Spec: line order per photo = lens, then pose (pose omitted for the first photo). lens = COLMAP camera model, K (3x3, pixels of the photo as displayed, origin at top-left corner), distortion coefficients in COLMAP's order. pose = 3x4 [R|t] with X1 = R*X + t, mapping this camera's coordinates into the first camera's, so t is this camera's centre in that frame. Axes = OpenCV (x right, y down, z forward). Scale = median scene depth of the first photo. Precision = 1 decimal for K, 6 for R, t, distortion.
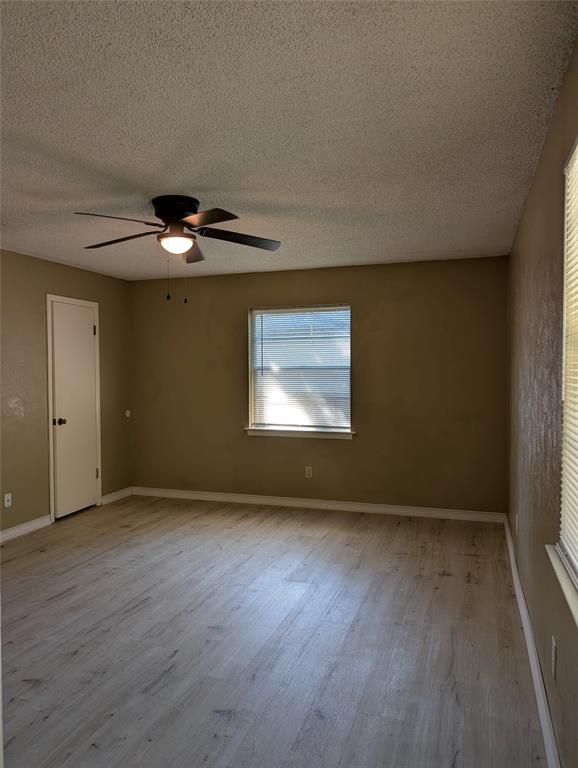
lens RADIAL K [[555.0, 0, 293.6], [0, 555.0, 384.0], [0, 0, 1]] dist [-0.000030, -0.003143]
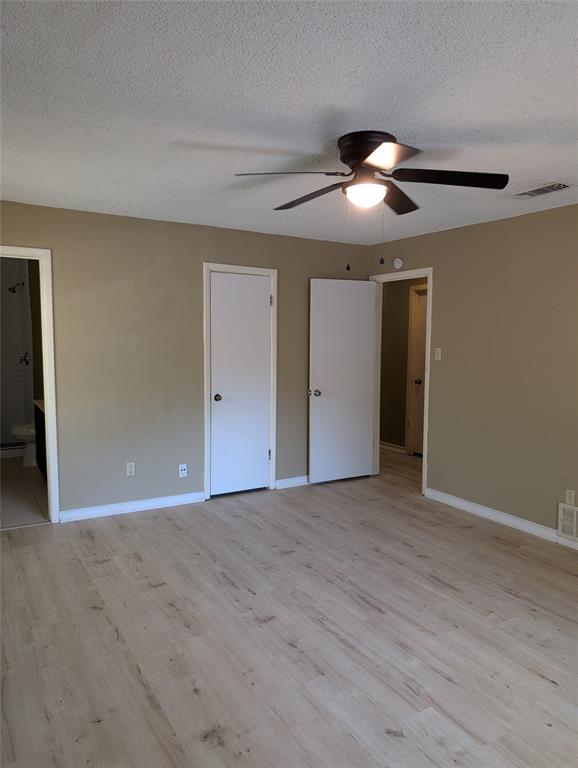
lens RADIAL K [[555.0, 0, 293.6], [0, 555.0, 384.0], [0, 0, 1]] dist [-0.000030, -0.003143]
pose [[-0.649560, 0.065832, -0.757455, 0.419958], [-0.026667, 0.993659, 0.109229, -0.058096], [0.759842, 0.091150, -0.643686, 1.273310]]
